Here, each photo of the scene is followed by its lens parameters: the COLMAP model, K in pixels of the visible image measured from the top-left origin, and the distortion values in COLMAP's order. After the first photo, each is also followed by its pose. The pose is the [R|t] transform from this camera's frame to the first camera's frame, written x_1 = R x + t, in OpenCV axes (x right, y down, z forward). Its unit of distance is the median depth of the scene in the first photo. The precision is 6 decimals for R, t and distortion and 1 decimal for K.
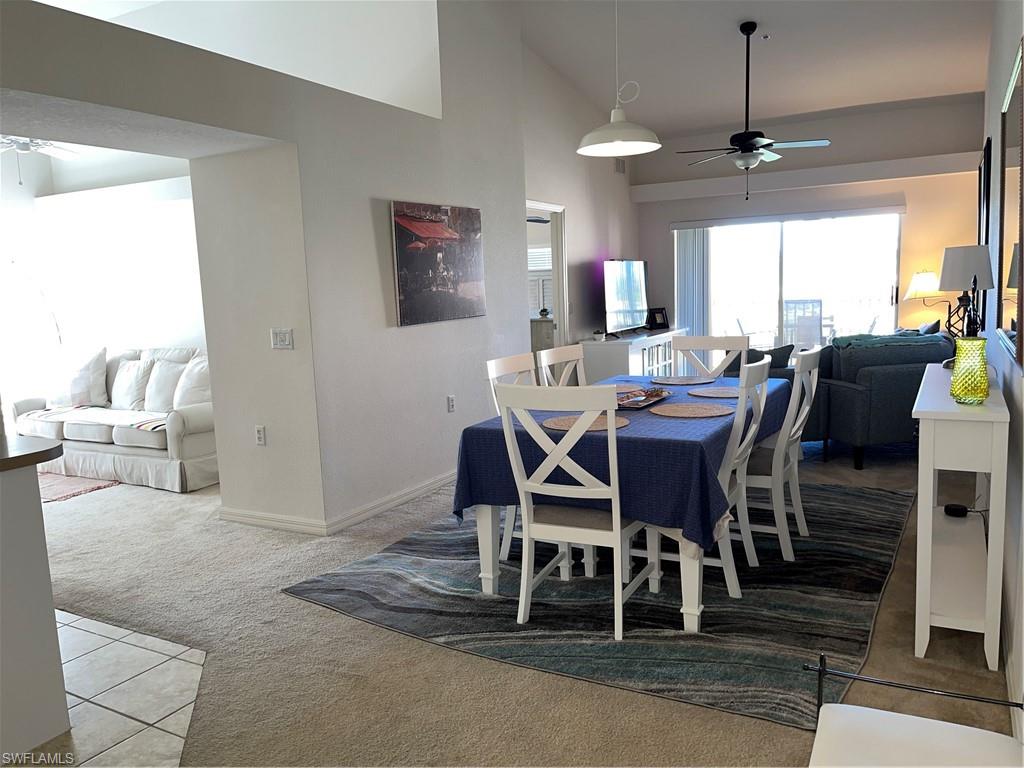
lens RADIAL K [[764.9, 0, 517.7], [0, 764.9, 387.3], [0, 0, 1]] dist [0.030343, -0.001899]
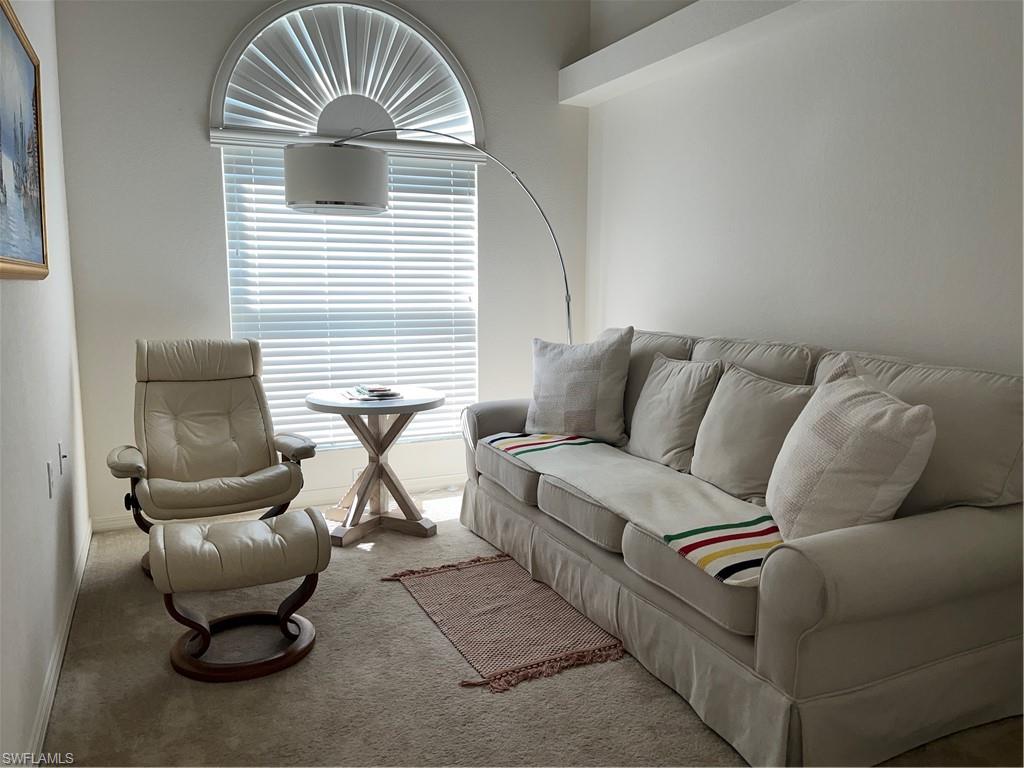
lens RADIAL K [[764.9, 0, 517.7], [0, 764.9, 387.3], [0, 0, 1]] dist [0.030343, -0.001899]
pose [[0.801075, 0.124458, -0.585482, -0.302706], [-0.108762, 0.992127, 0.062089, -0.037211], [0.588600, 0.013941, 0.808304, 0.564239]]
